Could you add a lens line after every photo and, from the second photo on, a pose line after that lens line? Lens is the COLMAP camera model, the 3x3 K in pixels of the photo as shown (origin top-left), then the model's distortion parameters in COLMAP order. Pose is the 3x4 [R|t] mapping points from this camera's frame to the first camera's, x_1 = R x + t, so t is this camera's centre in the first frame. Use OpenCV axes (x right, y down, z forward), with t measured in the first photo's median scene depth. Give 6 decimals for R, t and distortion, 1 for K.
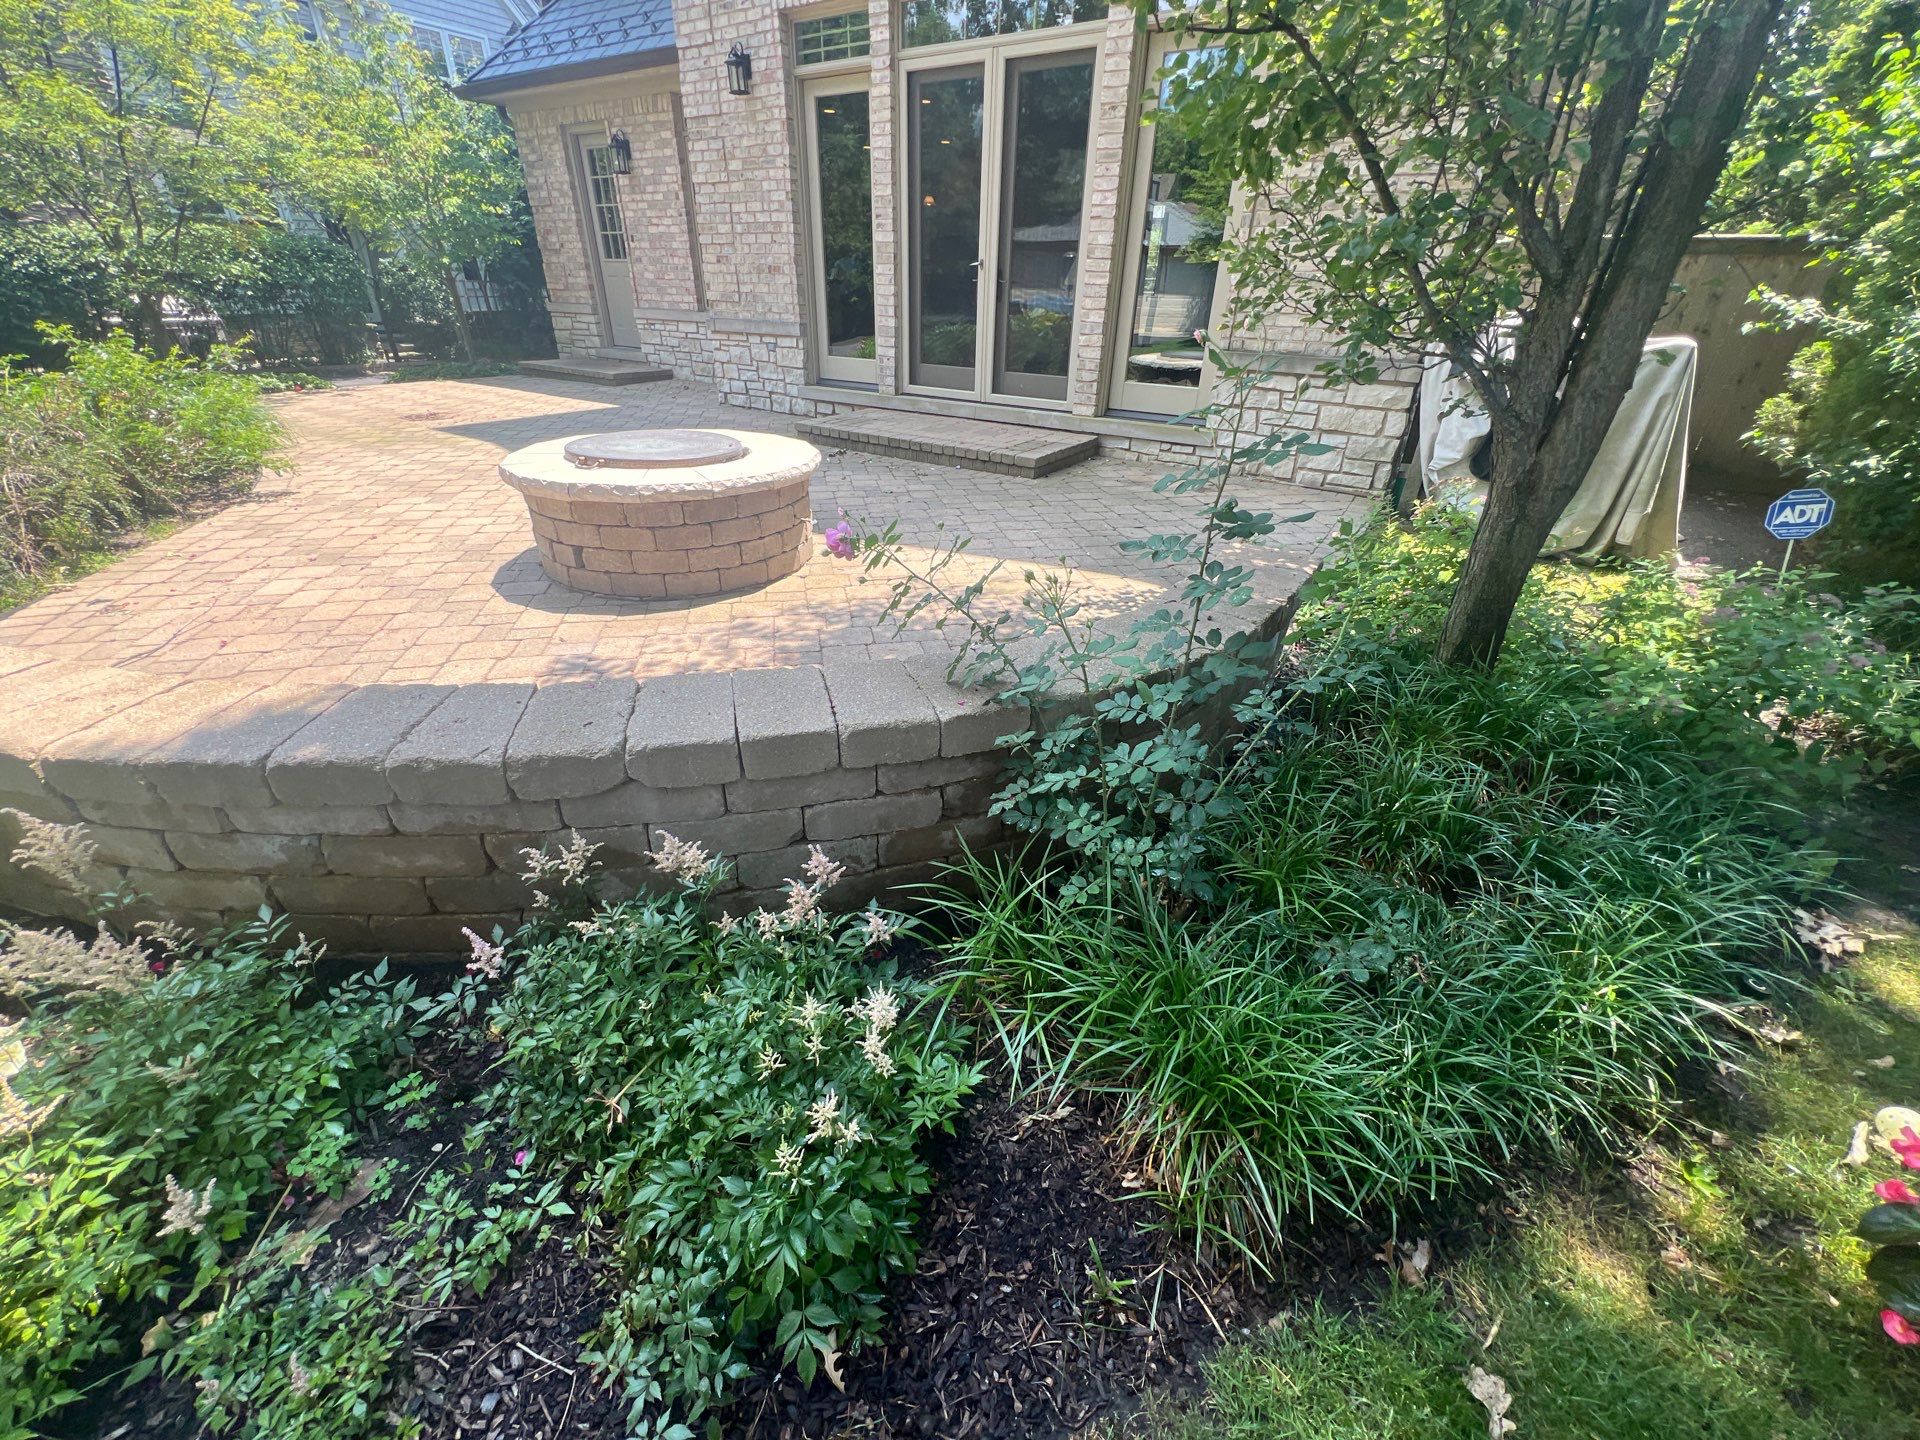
lens RADIAL K [[771.7, 0, 957.8], [0, 771.7, 721.2], [0, 0, 1]] dist [-0.002138, 0.001170]
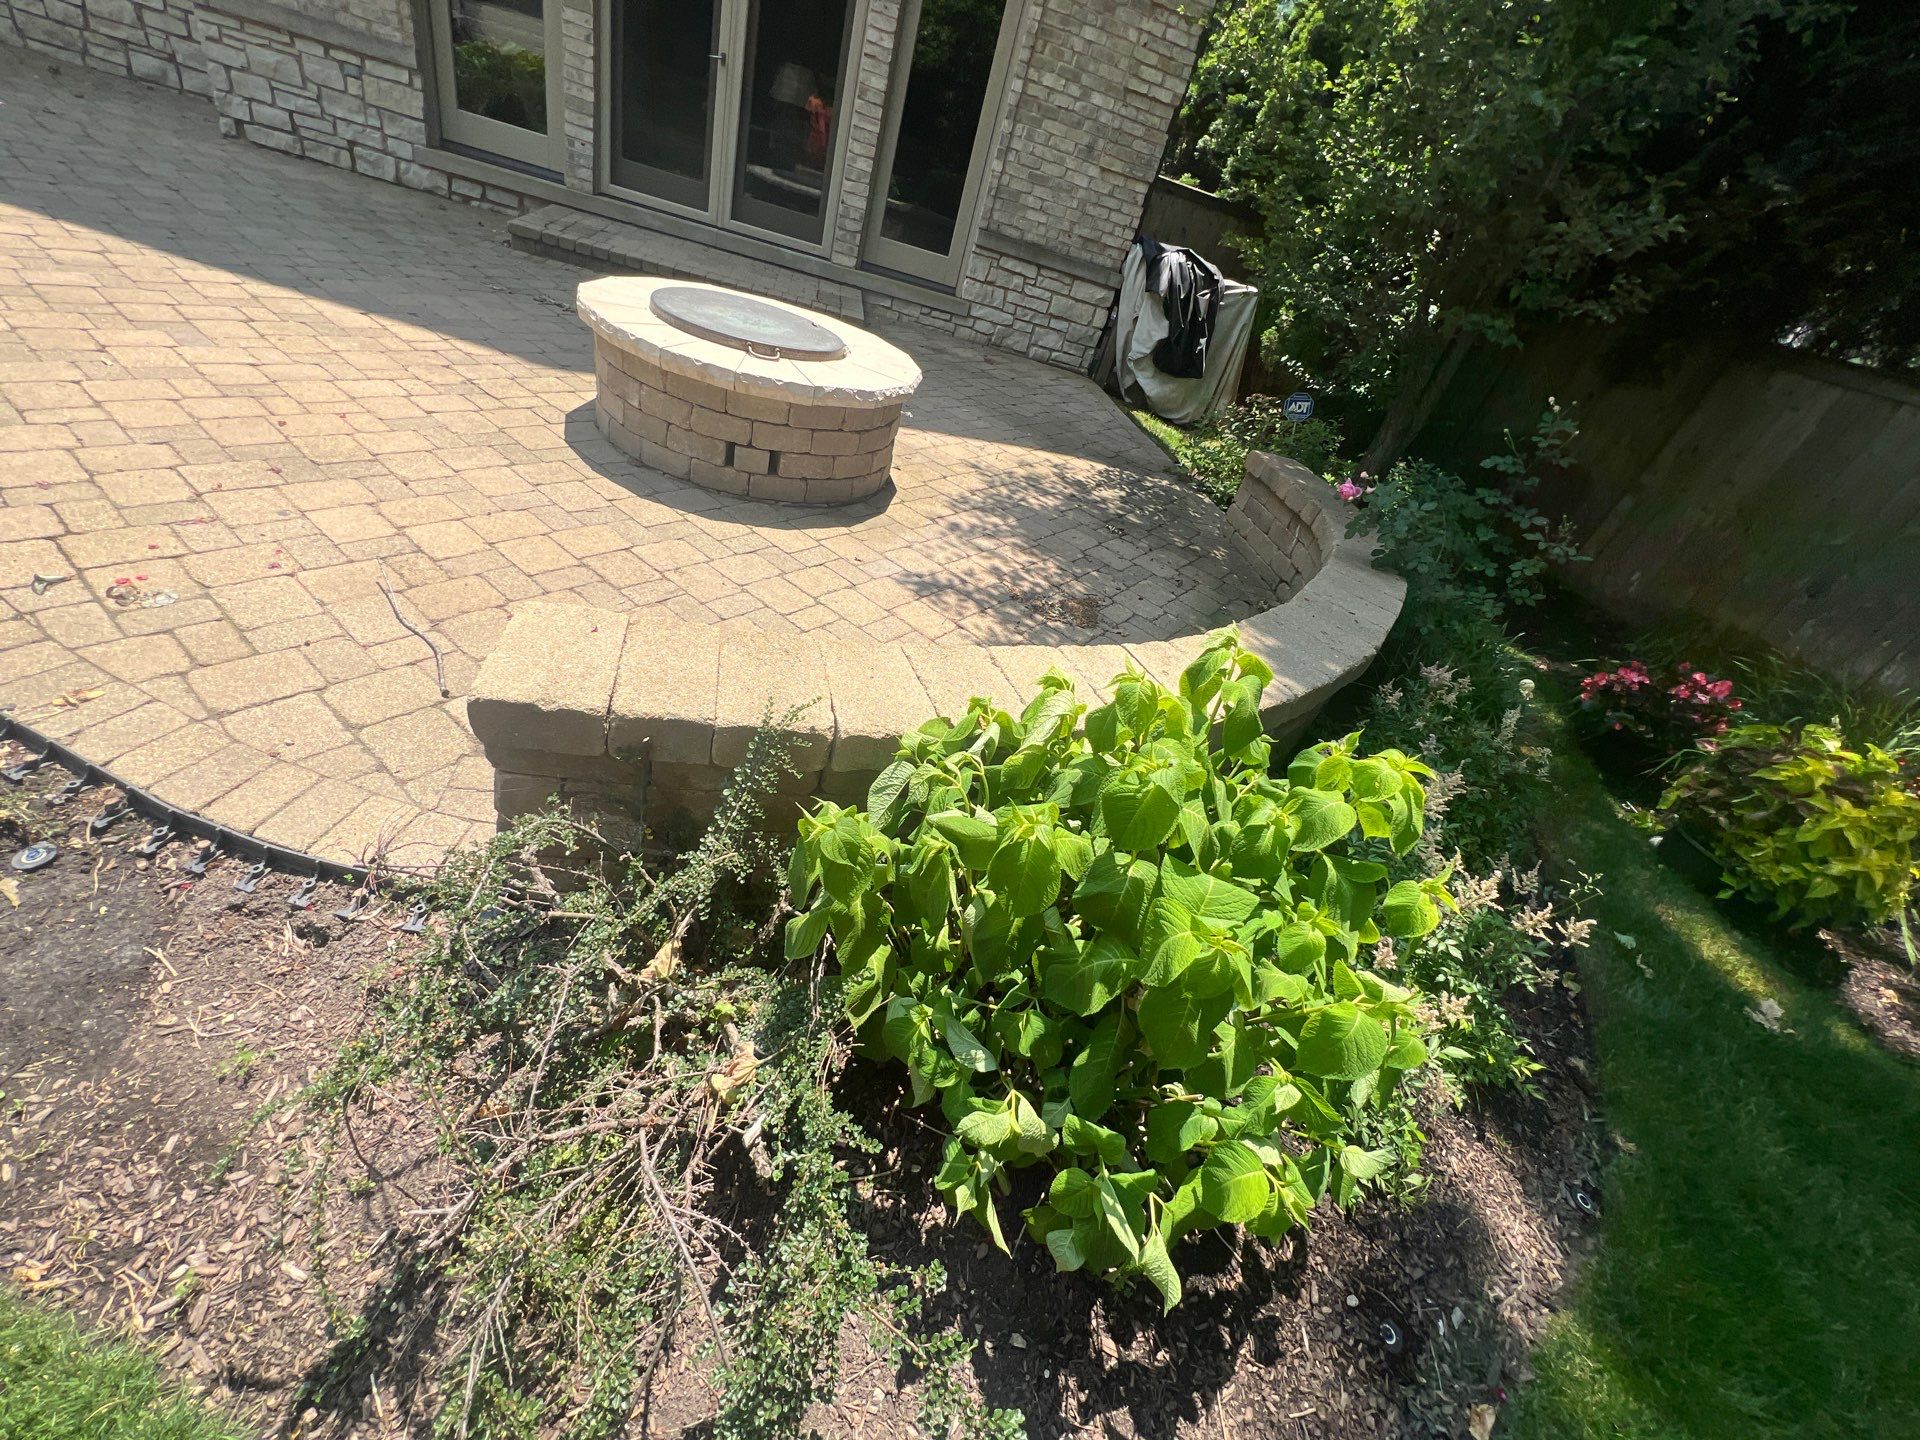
lens RADIAL K [[771.7, 0, 959.9], [0, 771.7, 719.4], [0, 0, 1]] dist [-0.002138, 0.001170]
pose [[0.733252, -0.246496, 0.633705, -0.517182], [0.096057, 0.960182, 0.262341, -0.073979], [-0.673138, -0.131490, 0.727733, 0.078664]]
